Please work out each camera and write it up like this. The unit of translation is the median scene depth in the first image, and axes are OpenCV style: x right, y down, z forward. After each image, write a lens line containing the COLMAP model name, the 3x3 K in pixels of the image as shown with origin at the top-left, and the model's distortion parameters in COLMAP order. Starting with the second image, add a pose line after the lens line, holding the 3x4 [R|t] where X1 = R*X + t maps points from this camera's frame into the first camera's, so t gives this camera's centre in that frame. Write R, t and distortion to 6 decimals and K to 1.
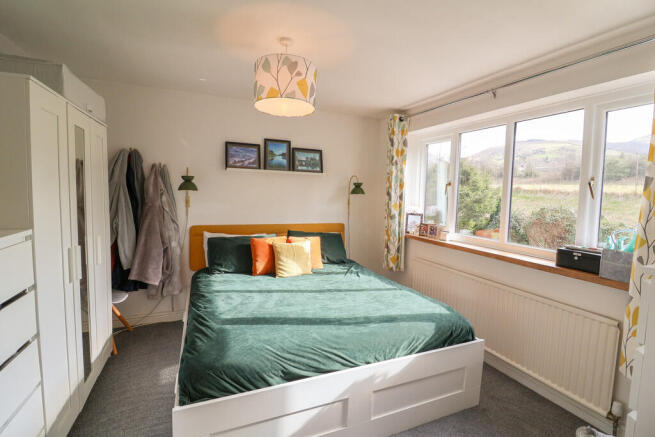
lens RADIAL K [[296.0, 0, 326.6], [0, 296.0, 211.6], [0, 0, 1]] dist [-0.002982, -0.011666]
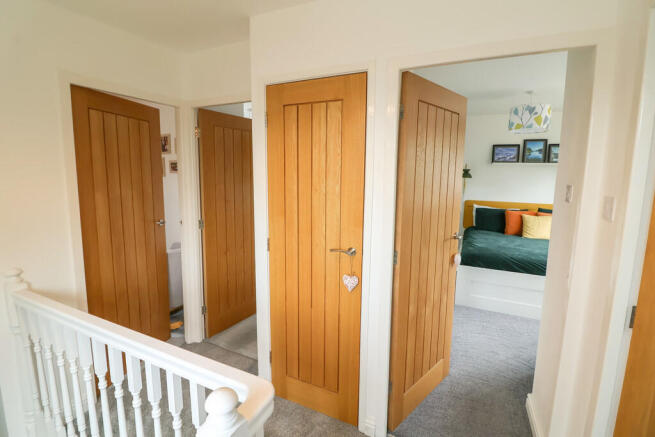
lens RADIAL K [[296.0, 0, 326.6], [0, 296.0, 211.6], [0, 0, 1]] dist [-0.002982, -0.011666]
pose [[0.663134, 0.078729, -0.744349, 0.222576], [-0.048569, 0.996883, 0.062169, 0.043381], [0.746923, -0.005075, 0.664891, -0.582481]]
